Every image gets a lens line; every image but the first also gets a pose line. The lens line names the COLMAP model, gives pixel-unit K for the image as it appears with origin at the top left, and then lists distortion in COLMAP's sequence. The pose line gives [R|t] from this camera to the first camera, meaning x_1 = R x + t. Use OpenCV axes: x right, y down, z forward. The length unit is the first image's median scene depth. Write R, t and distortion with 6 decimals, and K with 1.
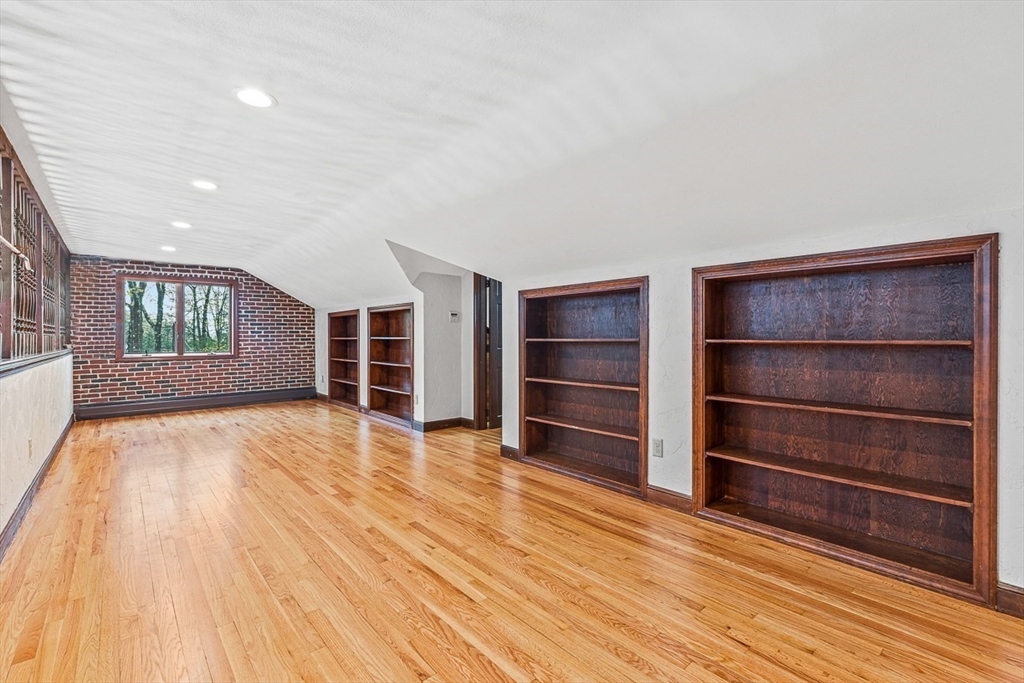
lens RADIAL K [[453.9, 0, 513.4], [0, 453.9, 341.8], [0, 0, 1]] dist [-0.000846, -0.000191]
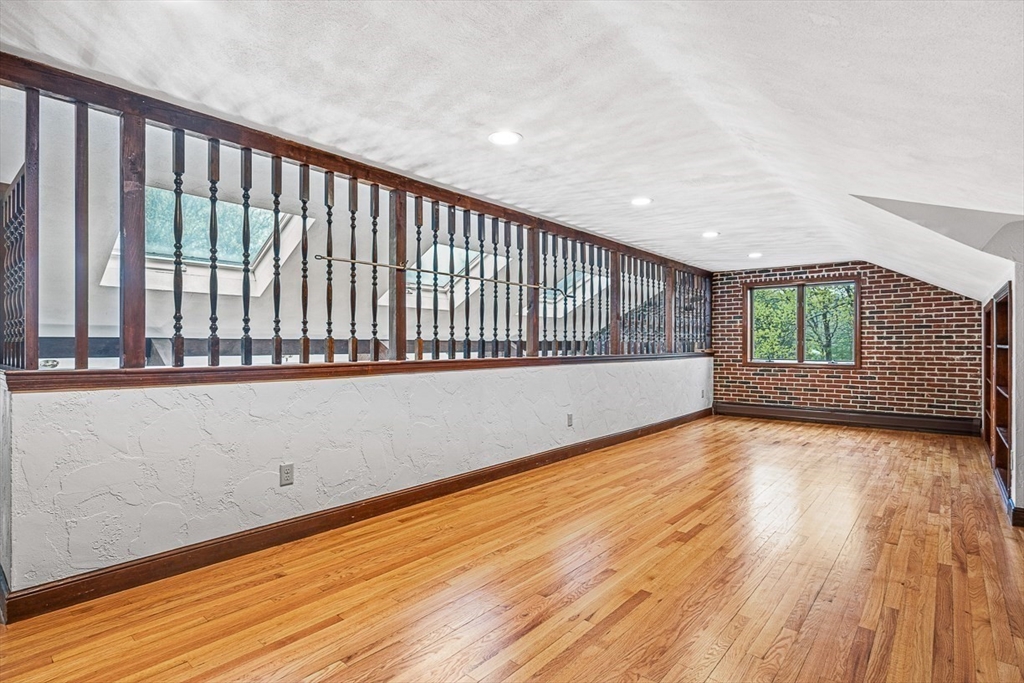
lens RADIAL K [[507.0, 0, 516.8], [0, 507.0, 344.1], [0, 0, 1]] dist [-0.001270, -0.000068]
pose [[0.156888, 0.004875, -0.987604, 0.219101], [-0.014127, 0.999897, 0.002691, -0.003563], [0.987515, 0.013530, 0.156940, 0.251740]]
